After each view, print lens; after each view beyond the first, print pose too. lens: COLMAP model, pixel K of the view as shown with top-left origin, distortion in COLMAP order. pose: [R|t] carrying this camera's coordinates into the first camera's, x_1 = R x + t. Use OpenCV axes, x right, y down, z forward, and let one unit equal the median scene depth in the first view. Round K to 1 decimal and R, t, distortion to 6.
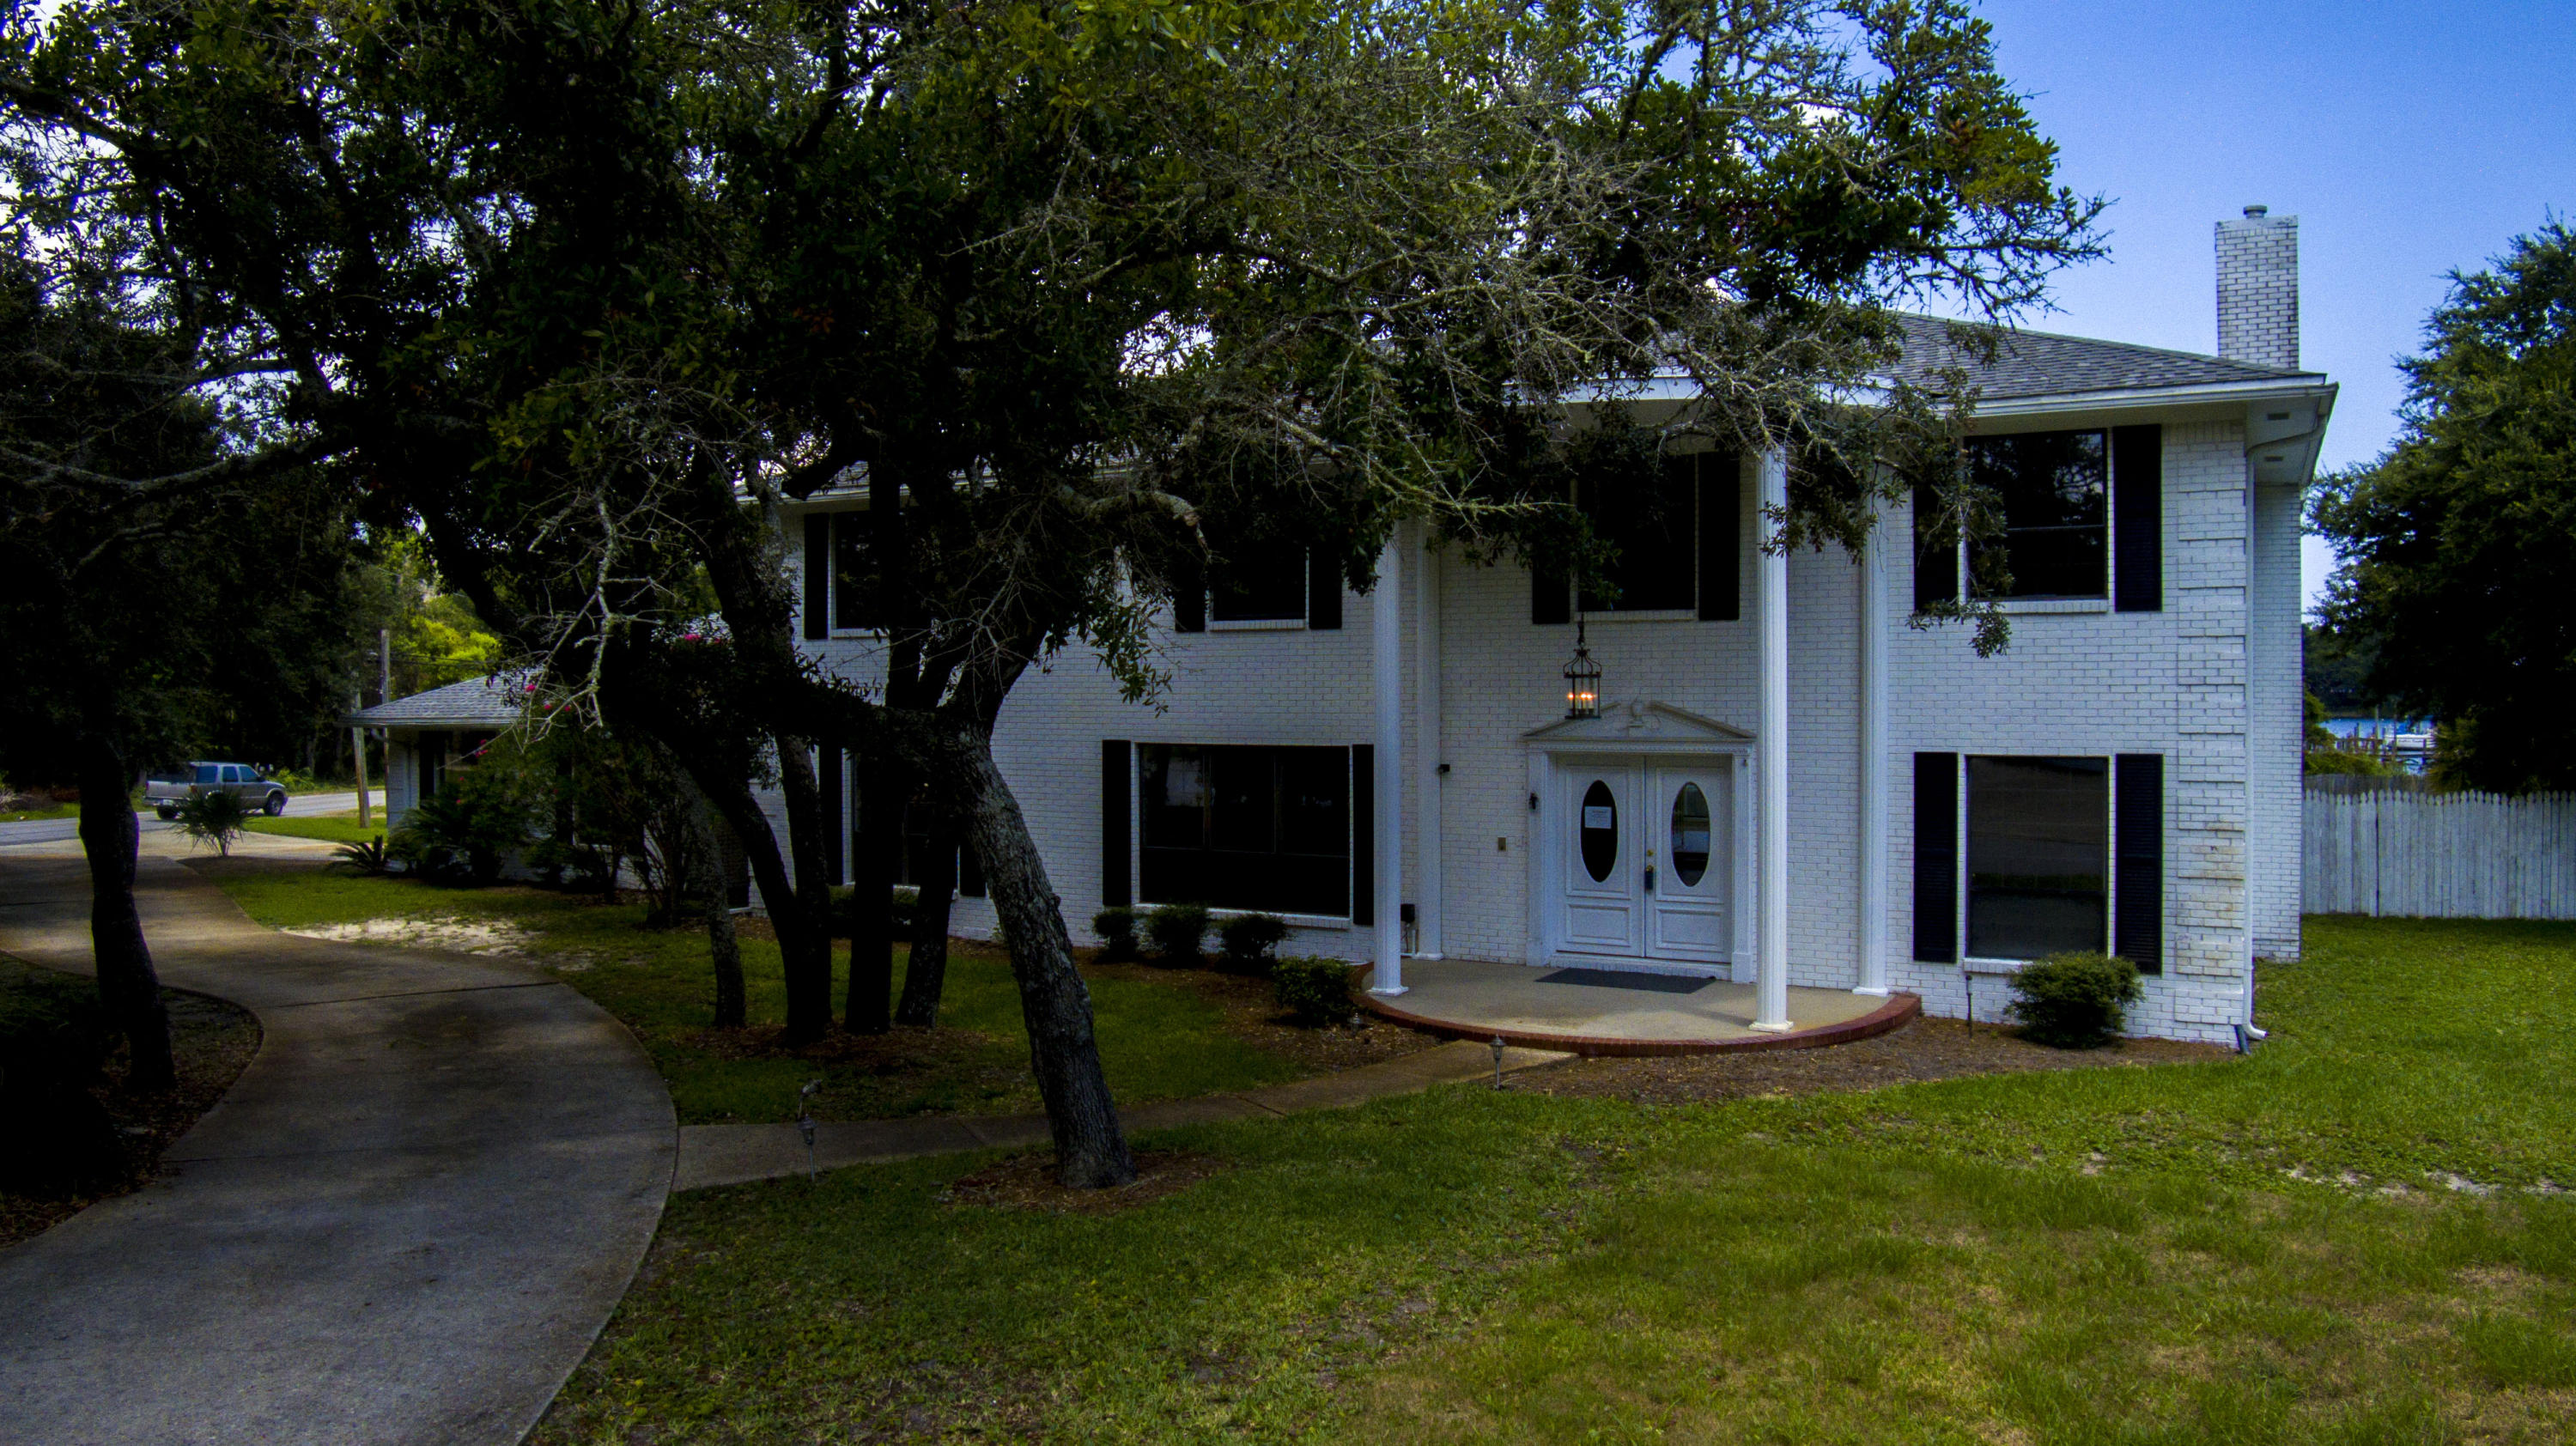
lens RADIAL K [[1753.0, 0, 1304.8], [0, 1753.0, 688.3], [0, 0, 1]] dist [-0.090048, 0.018396]
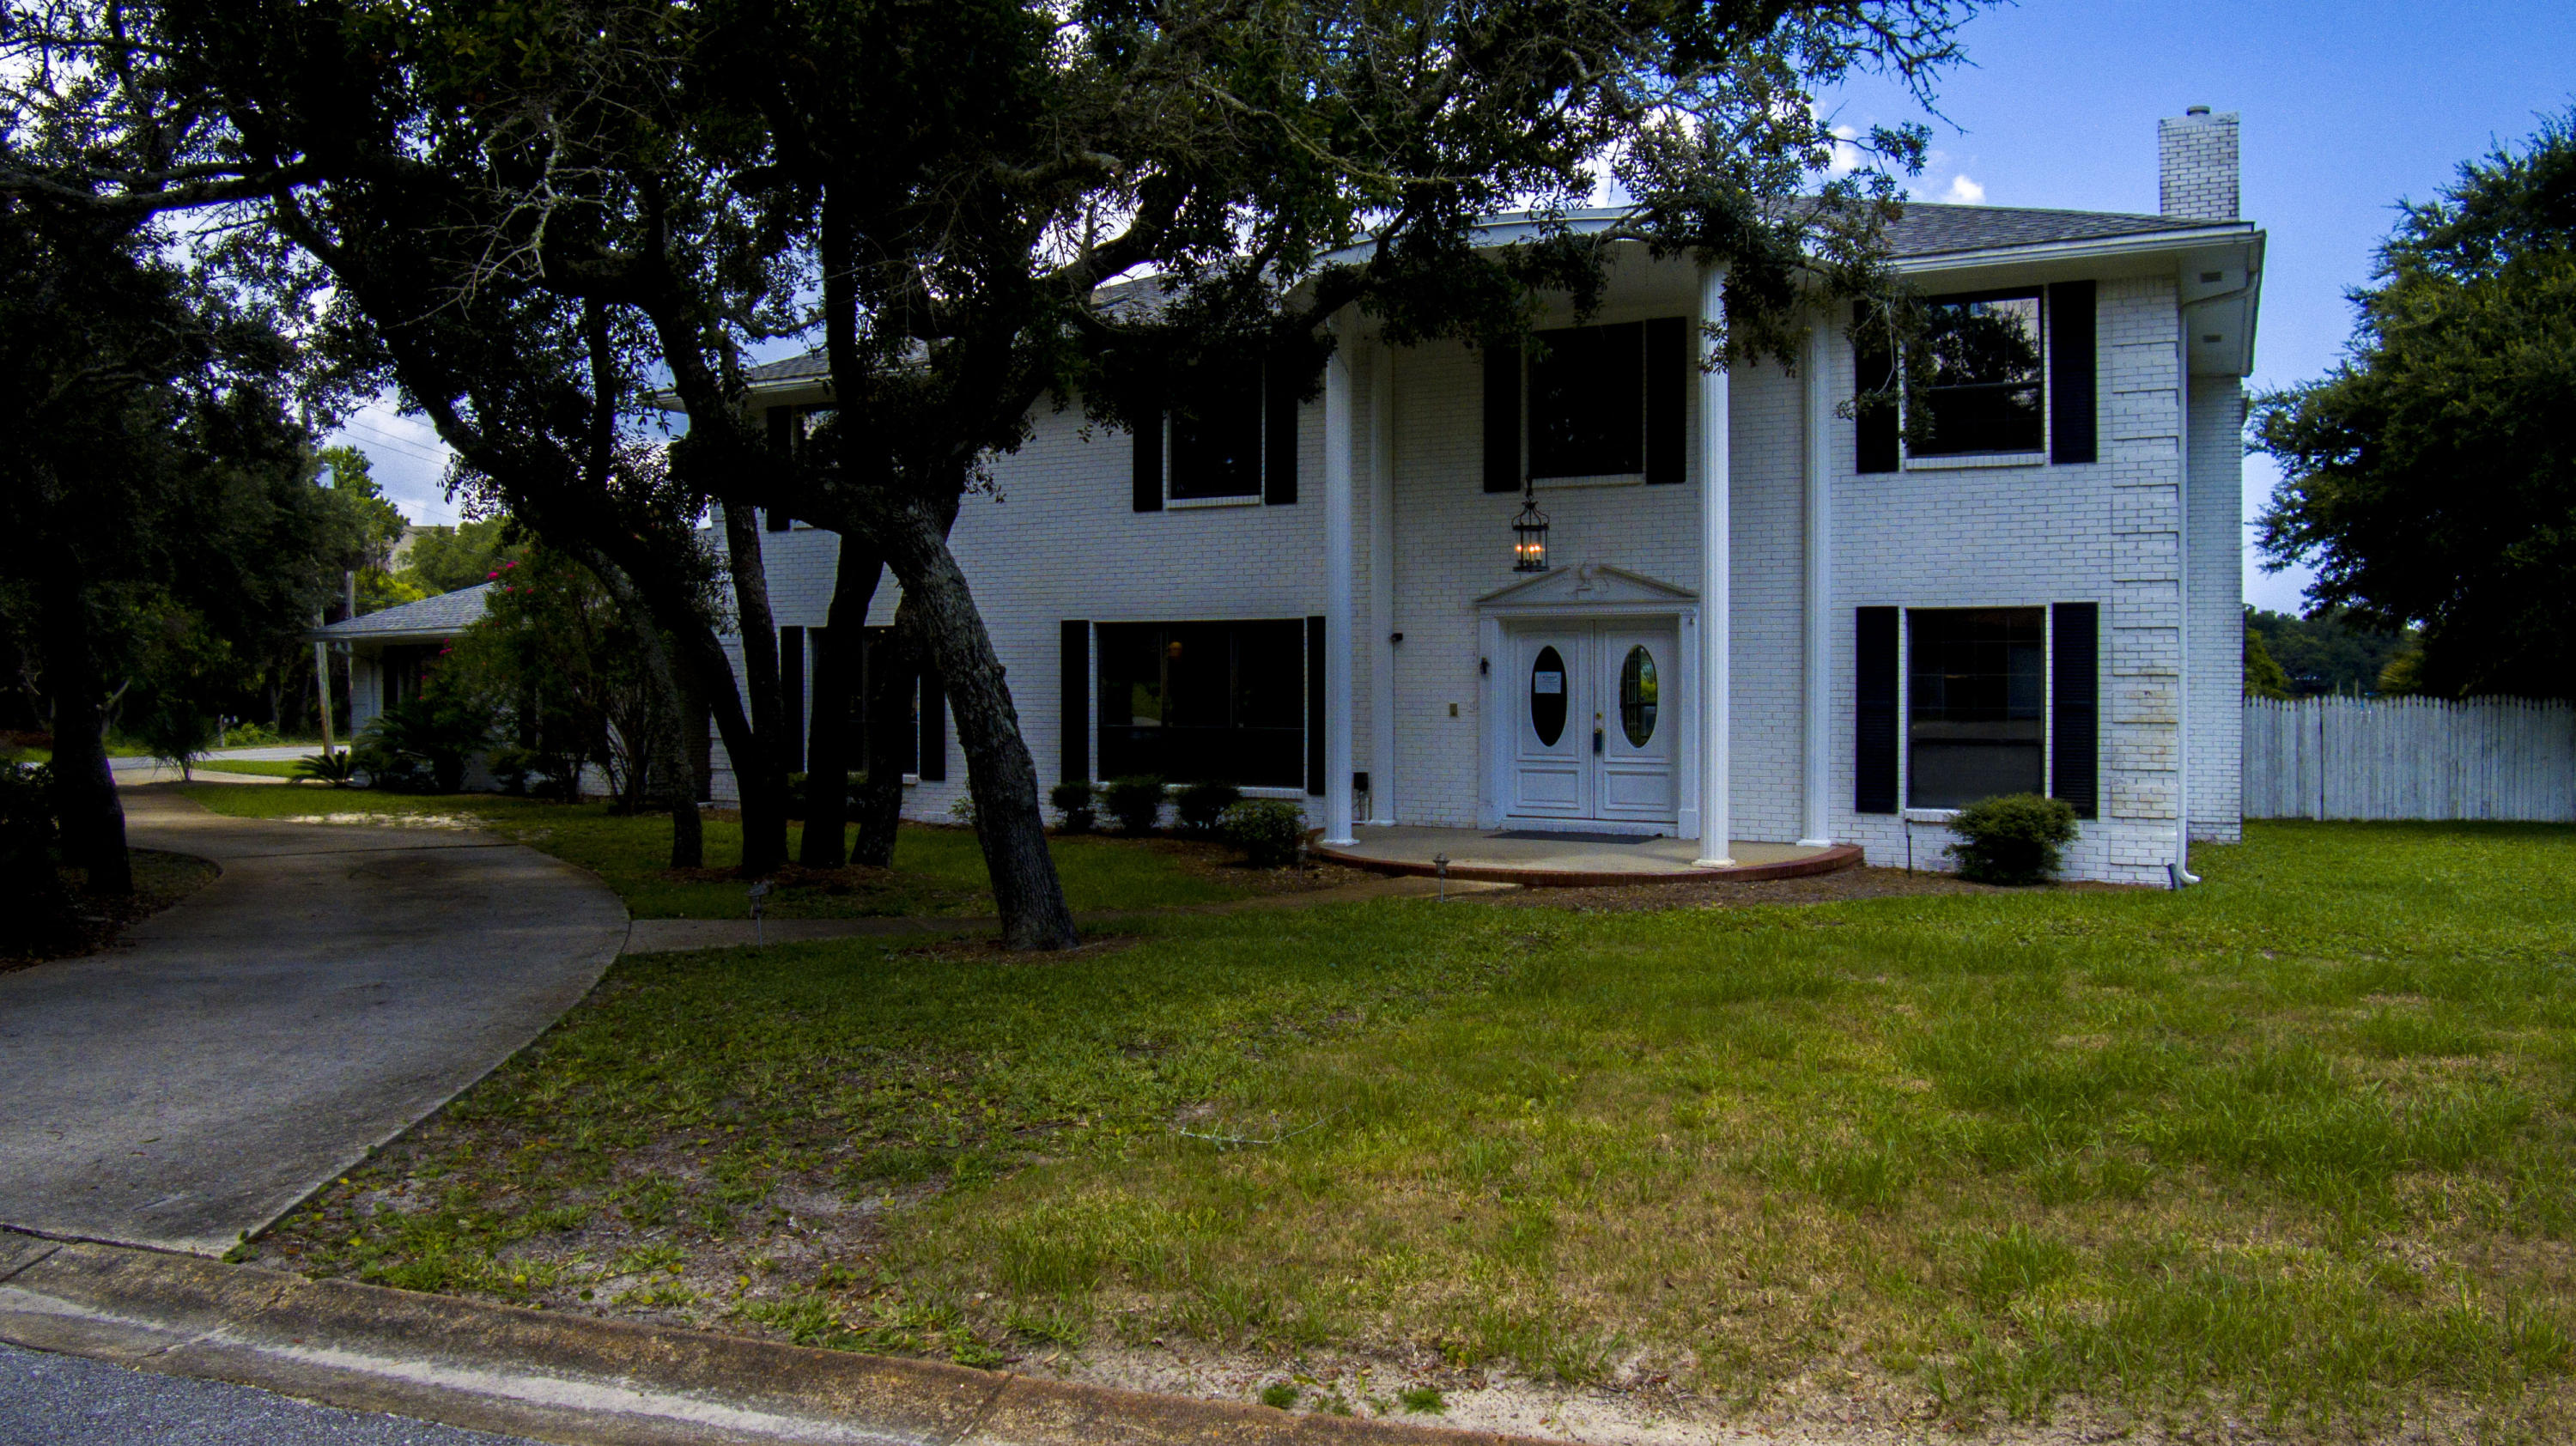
lens RADIAL K [[1753.0, 0, 1304.8], [0, 1753.0, 688.3], [0, 0, 1]] dist [-0.090048, 0.018396]
pose [[0.999877, 0.002713, 0.015459, 0.011322], [-0.002798, 0.999981, 0.005460, 0.075060], [-0.015443, -0.005503, 0.999866, -0.014236]]
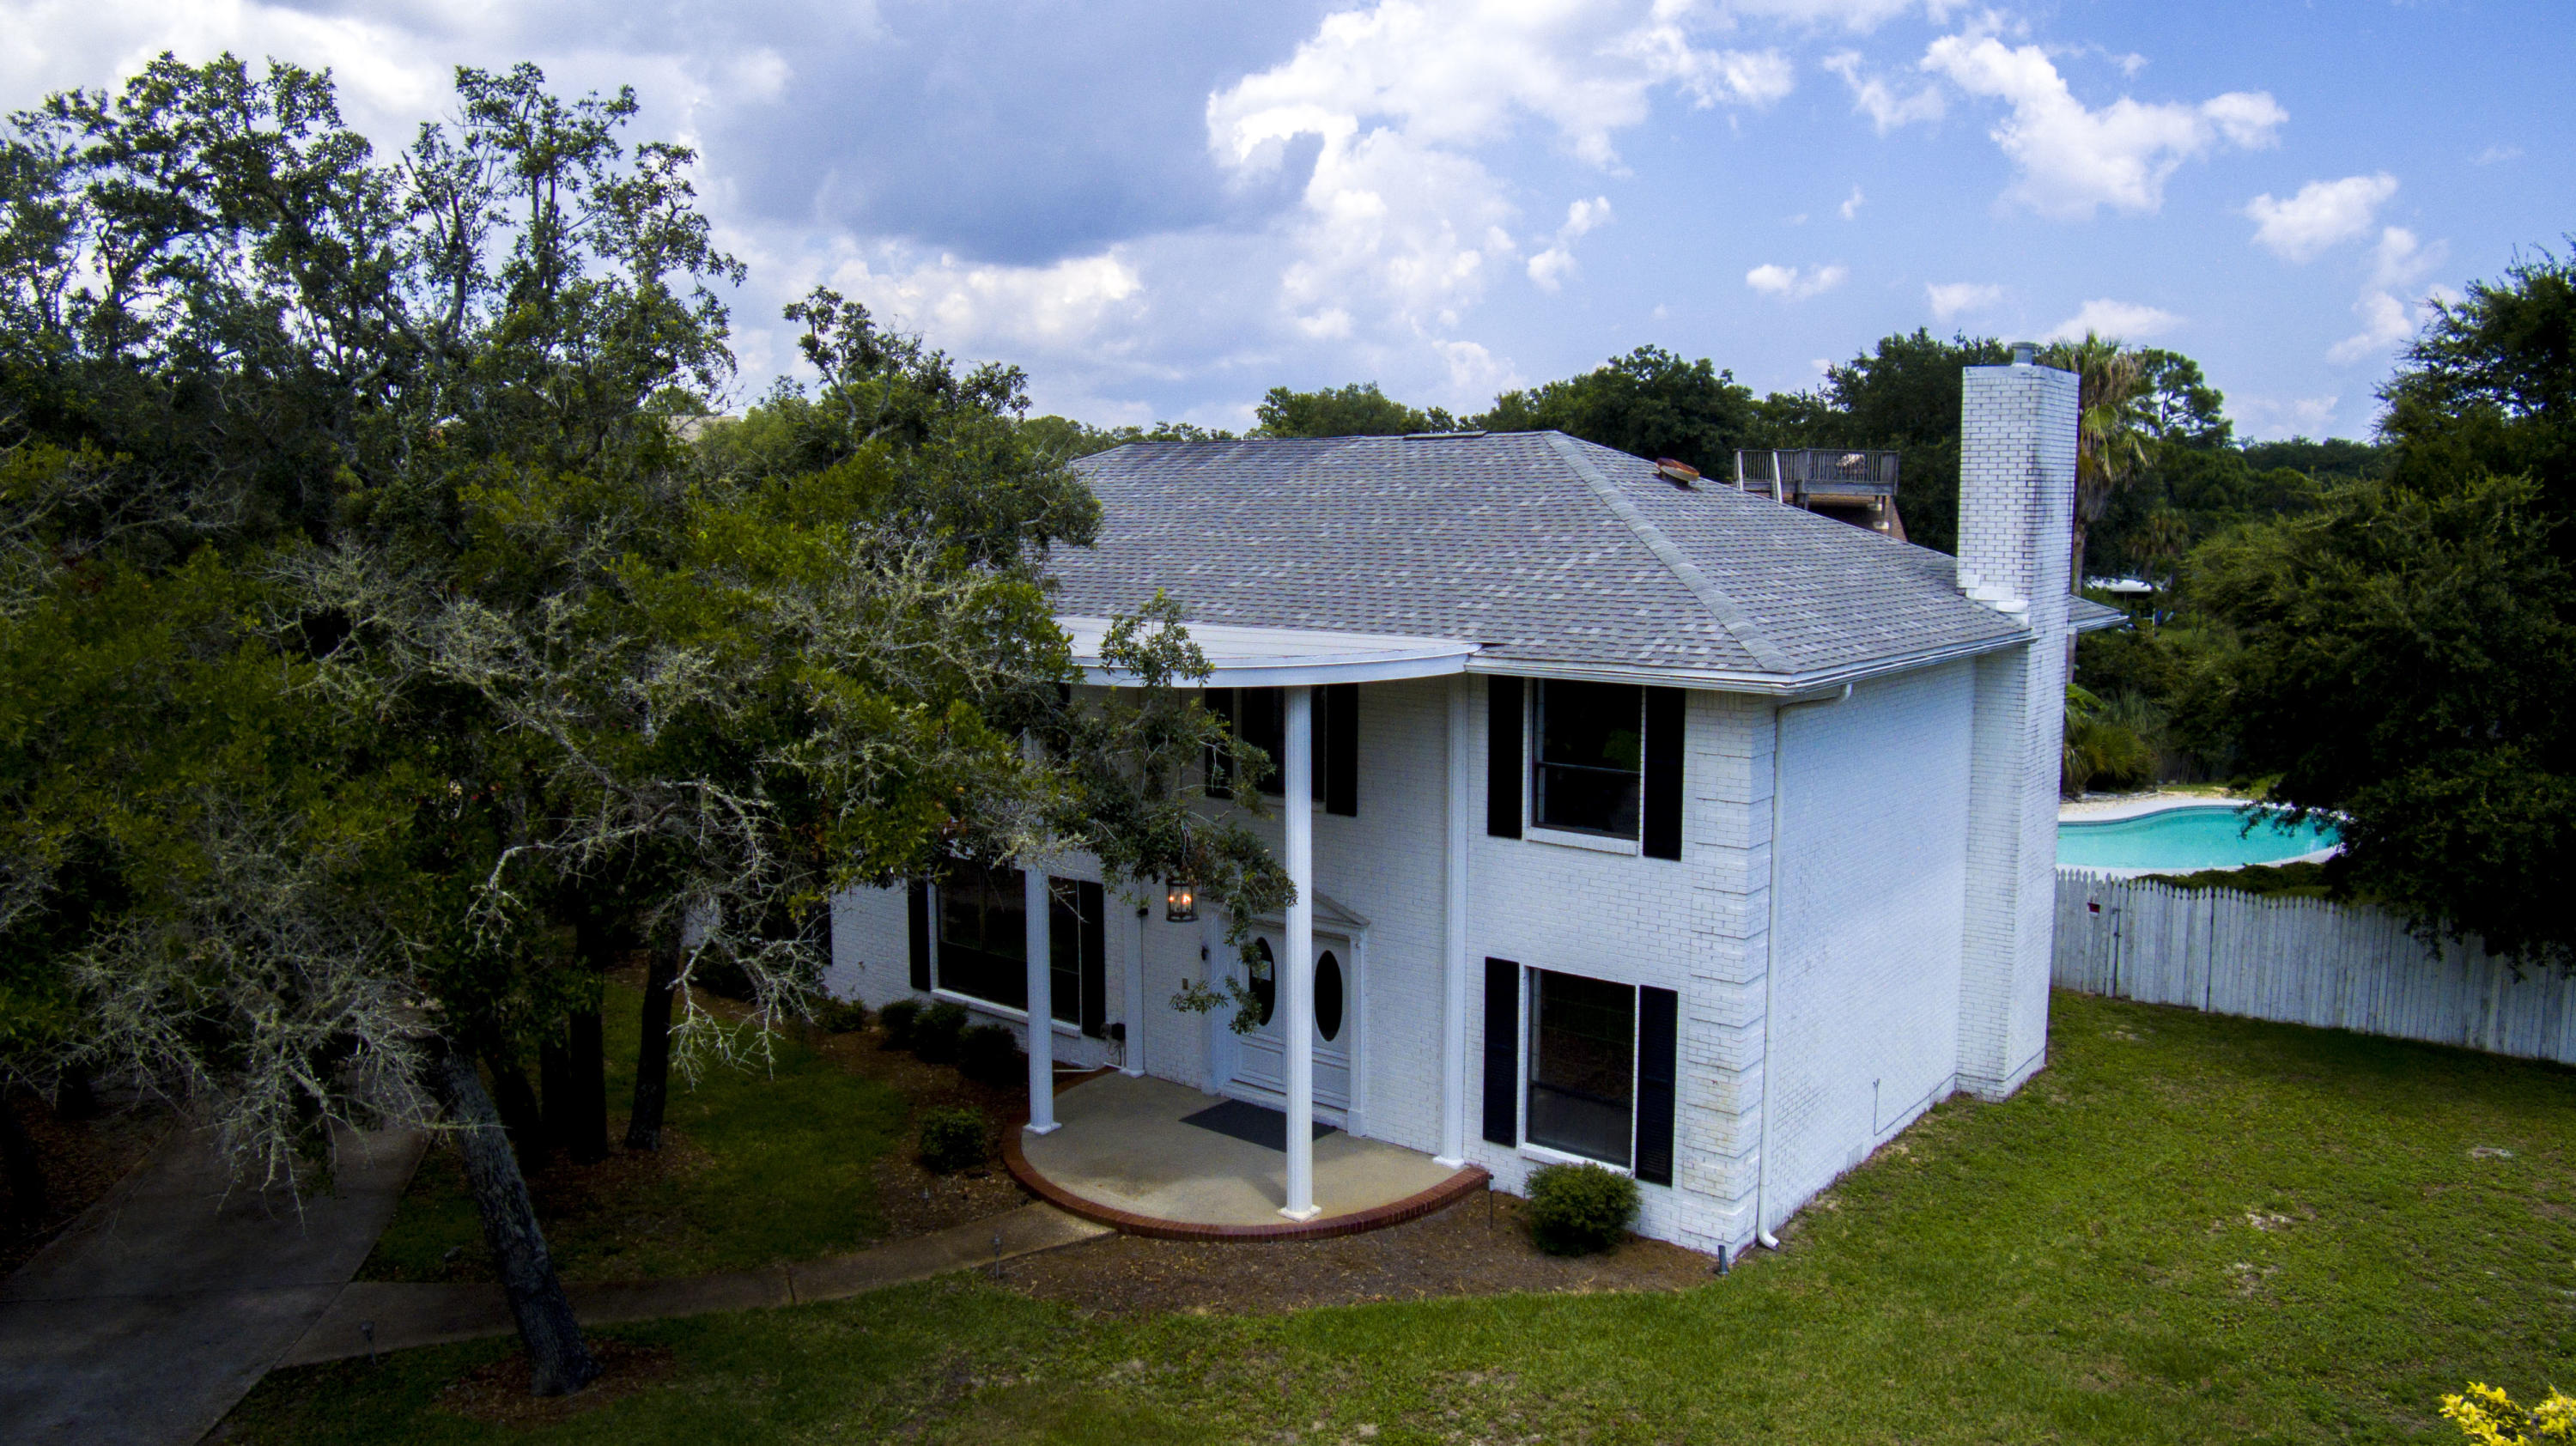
lens RADIAL K [[1753.0, 0, 1304.8], [0, 1753.0, 688.3], [0, 0, 1]] dist [-0.090048, 0.018396]
pose [[0.986388, 0.019271, -0.163303, 0.390679], [-0.001477, 0.994108, 0.108386, -0.236492], [0.164430, -0.106669, 0.980604, -0.079273]]
